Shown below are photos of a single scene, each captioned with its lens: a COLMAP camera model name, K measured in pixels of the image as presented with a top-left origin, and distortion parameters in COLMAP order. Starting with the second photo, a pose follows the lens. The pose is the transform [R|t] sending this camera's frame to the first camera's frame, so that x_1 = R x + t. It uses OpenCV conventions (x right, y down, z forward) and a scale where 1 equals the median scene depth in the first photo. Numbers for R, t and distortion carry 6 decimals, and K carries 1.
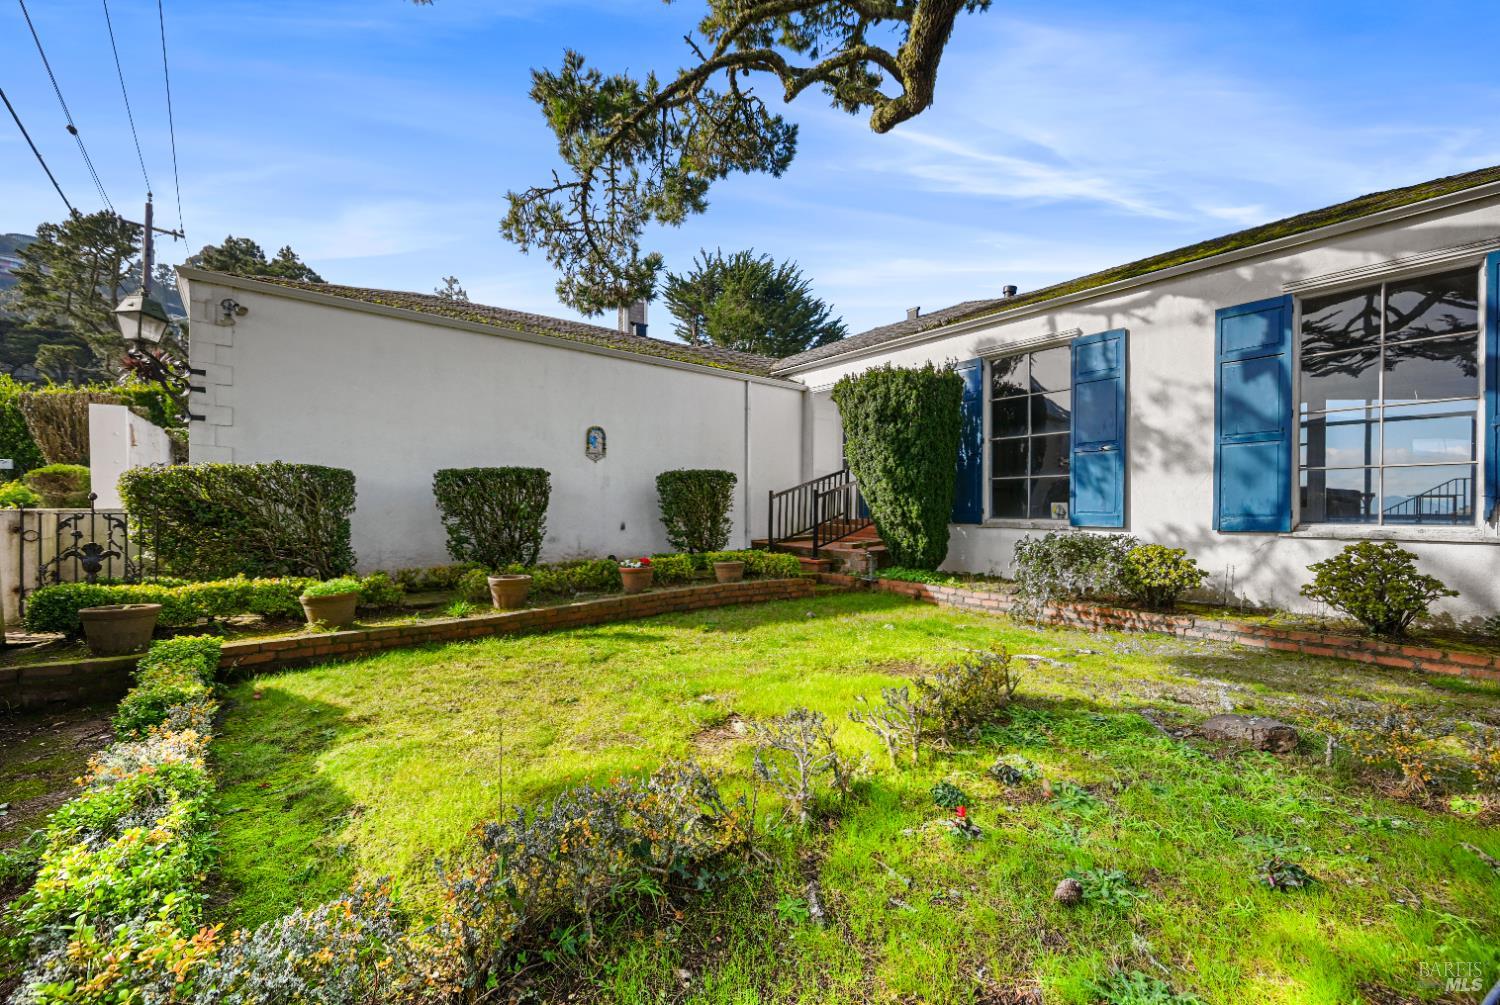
lens RADIAL K [[594.4, 0, 756.8], [0, 594.4, 512.0], [0, 0, 1]] dist [0.001736, 0.000183]
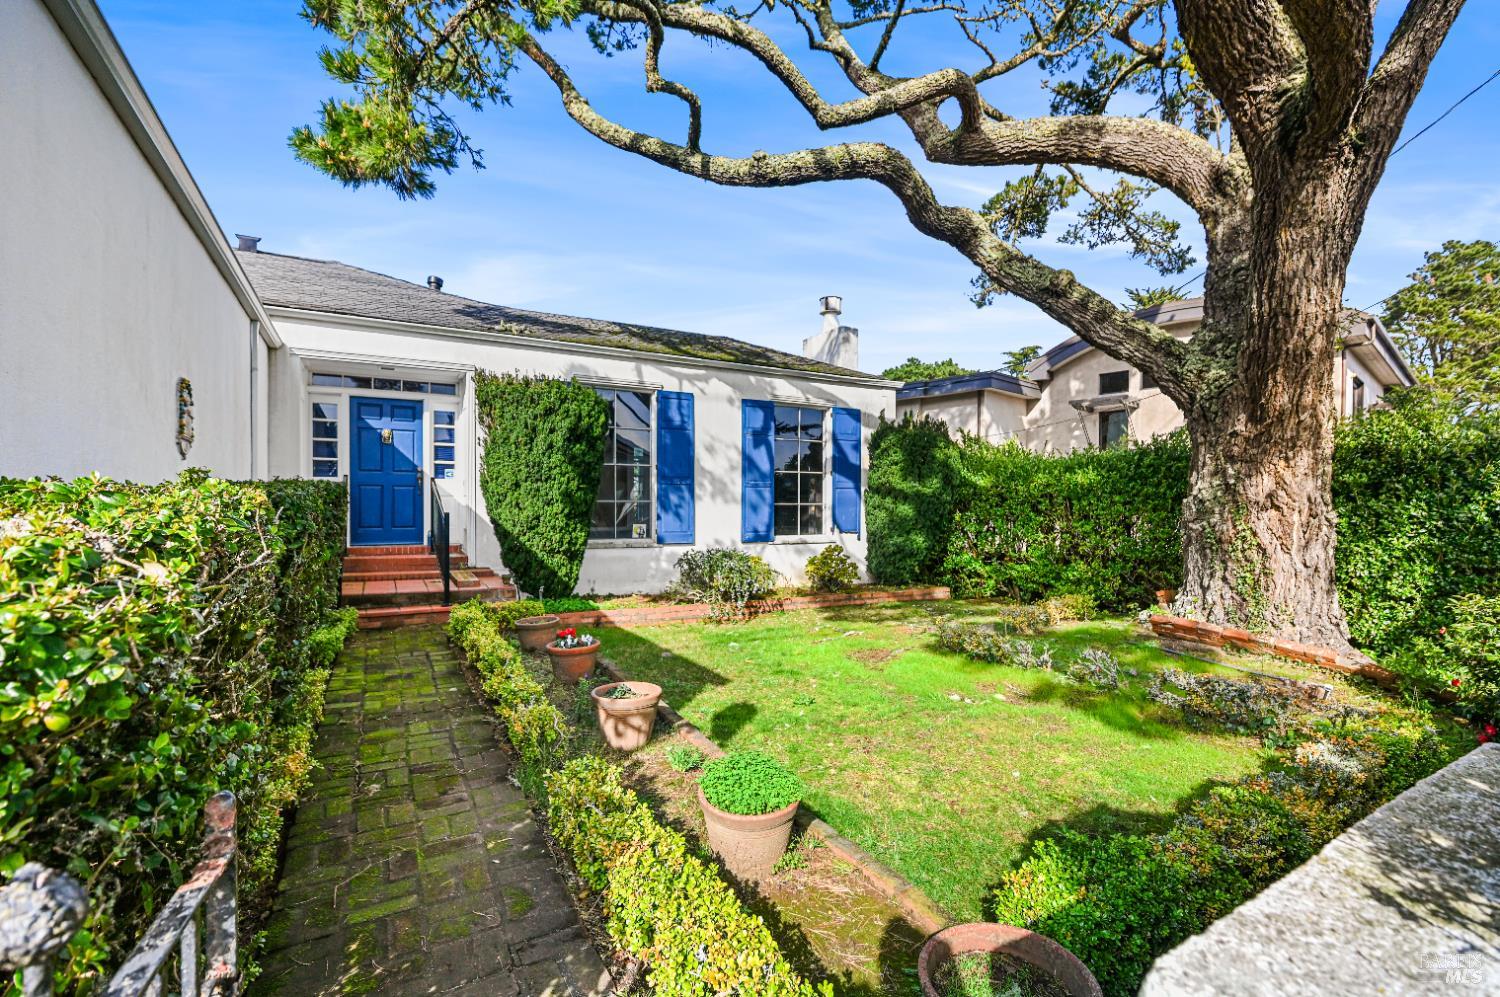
lens RADIAL K [[656.0, 0, 745.9], [0, 656.0, 511.3], [0, 0, 1]] dist [0.014244, 0.000095]
pose [[0.201835, -0.009539, 0.979373, -0.743364], [0.002405, 0.999954, 0.009244, -0.053638], [-0.979417, 0.000489, 0.201849, 0.542859]]
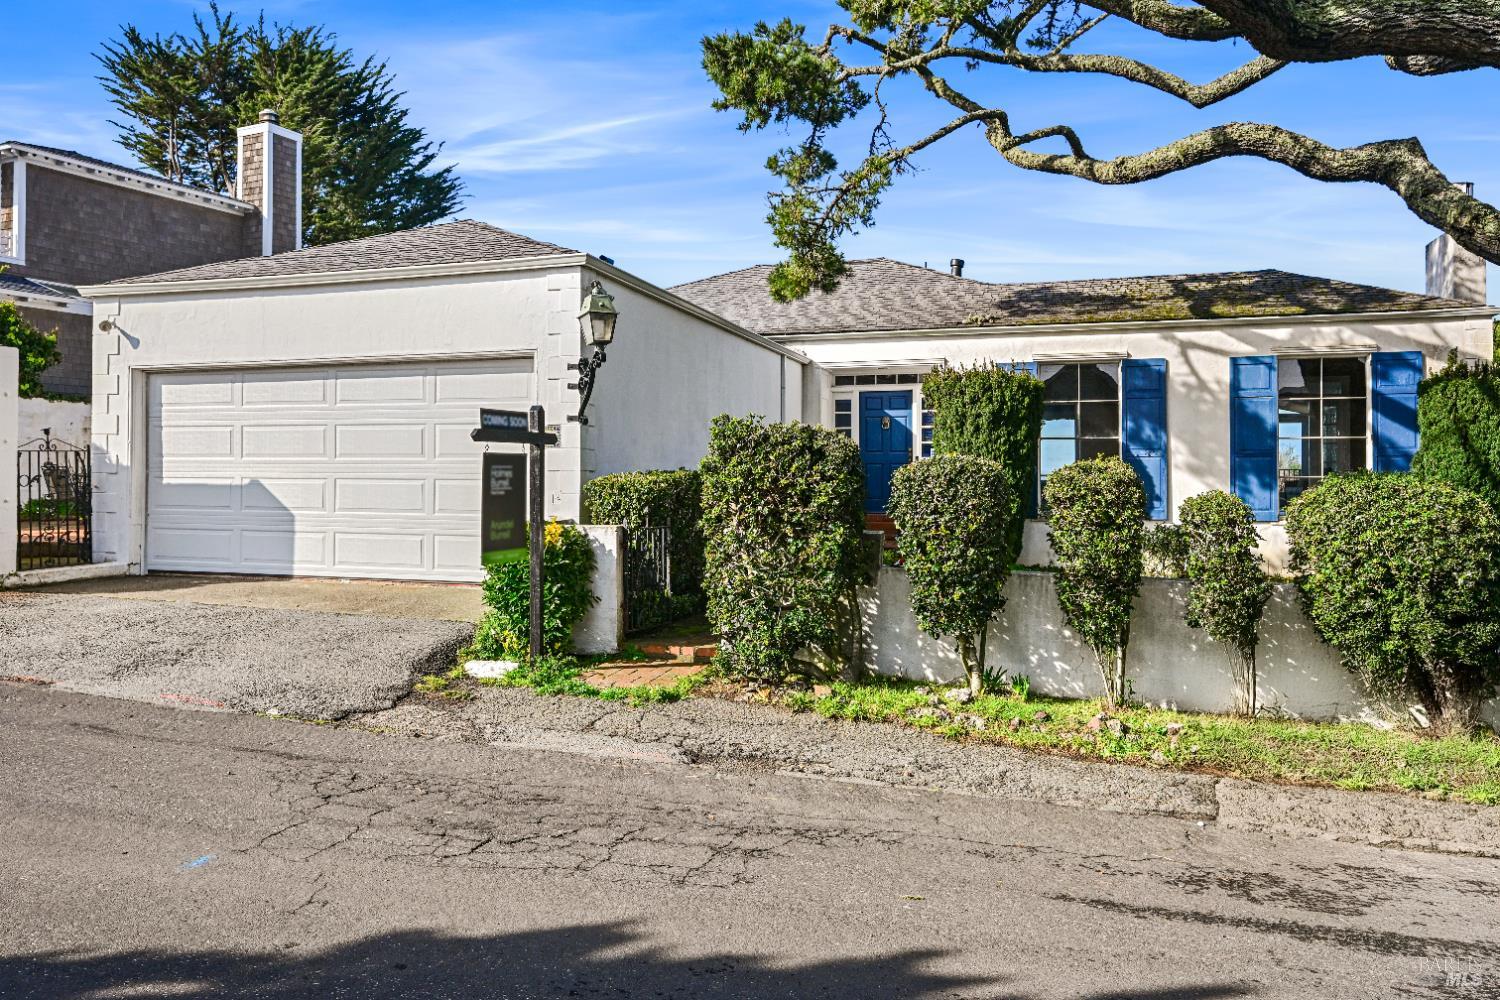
lens RADIAL K [[1102.7, 0, 752.2], [0, 1102.7, 465.8], [0, 0, 1]] dist [-0.008701, 0.006906]
pose [[0.842399, 0.006194, 0.538819, -1.230658], [0.005200, 0.999794, -0.019623, -0.041535], [-0.538830, 0.019332, 0.842193, -0.420786]]
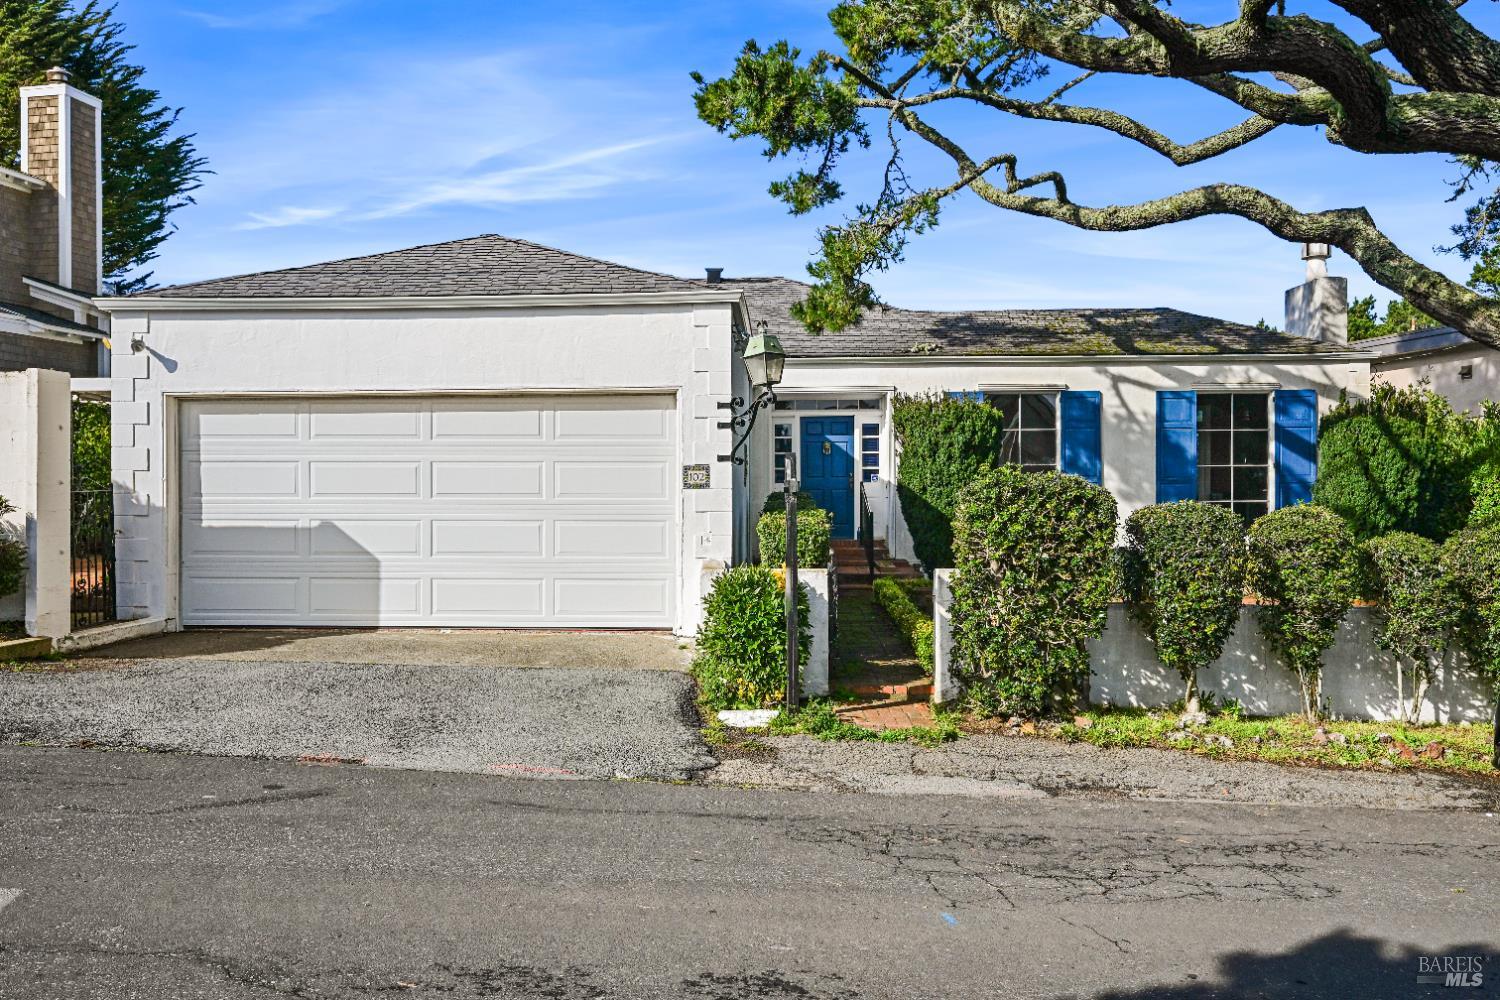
lens RADIAL K [[1169.1, 0, 749.1], [0, 1169.1, 496.2], [0, 0, 1]] dist [-0.010549, 0.007001]
pose [[0.675715, -0.008497, 0.737114, -1.673083], [0.011540, 0.999933, 0.000948, -0.079964], [-0.737073, 0.007866, 0.675767, -0.156482]]
